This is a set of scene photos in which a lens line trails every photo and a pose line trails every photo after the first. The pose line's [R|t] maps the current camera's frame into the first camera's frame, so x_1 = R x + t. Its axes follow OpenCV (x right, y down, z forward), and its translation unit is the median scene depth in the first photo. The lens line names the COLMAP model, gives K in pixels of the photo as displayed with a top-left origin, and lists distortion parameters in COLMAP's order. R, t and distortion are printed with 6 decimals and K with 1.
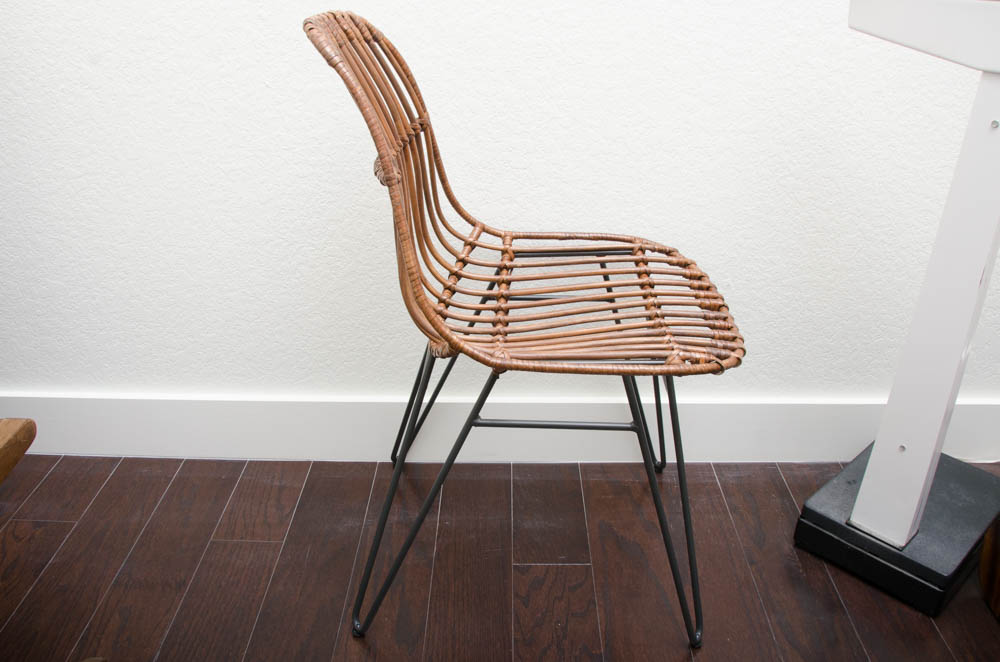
lens RADIAL K [[819.0, 0, 504.8], [0, 819.0, 331.7], [0, 0, 1]] dist [-0.094753, 0.001864]
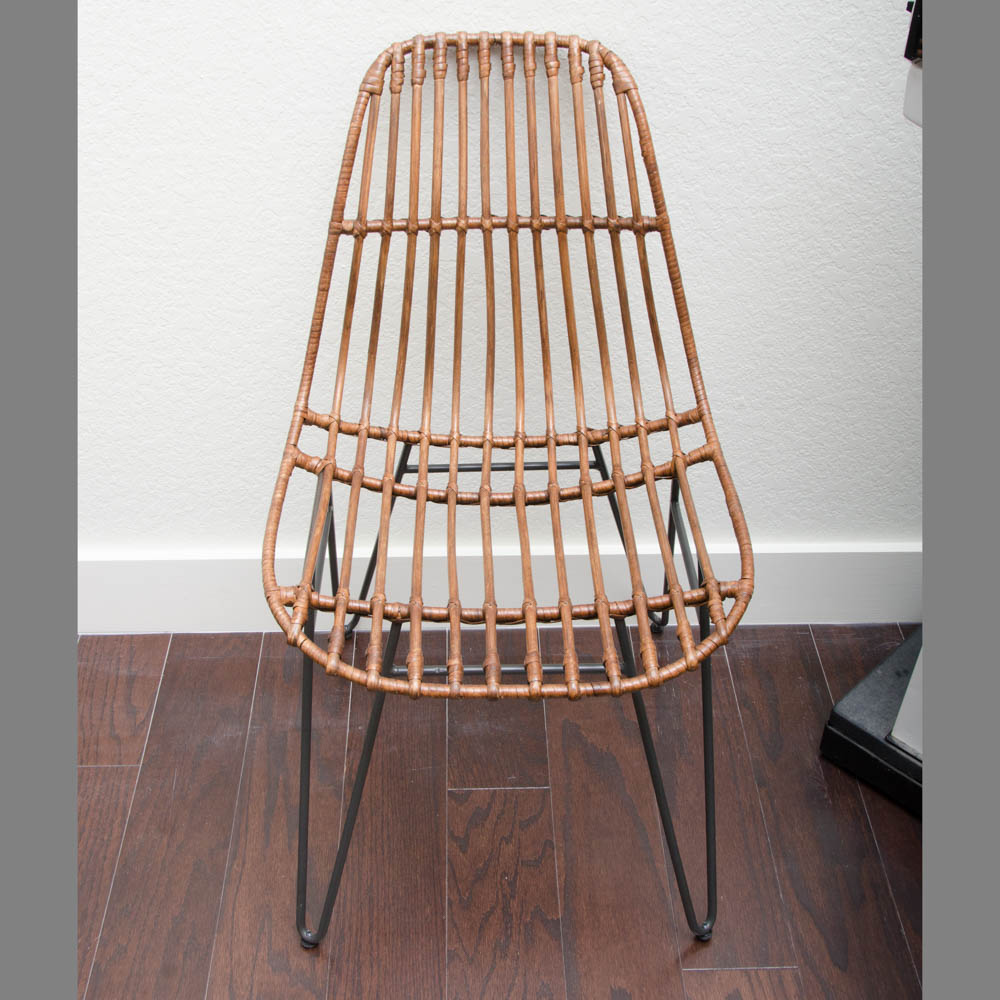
lens RADIAL K [[1285.6, 0, 496.5], [0, 1285.6, 499.5], [0, 0, 1]] dist [0.034323, 0.000000]
pose [[0.999363, -0.014855, 0.032463, 0.020644], [0.008780, 0.983662, 0.179808, -0.198899], [-0.034604, -0.179409, 0.983166, -0.143045]]
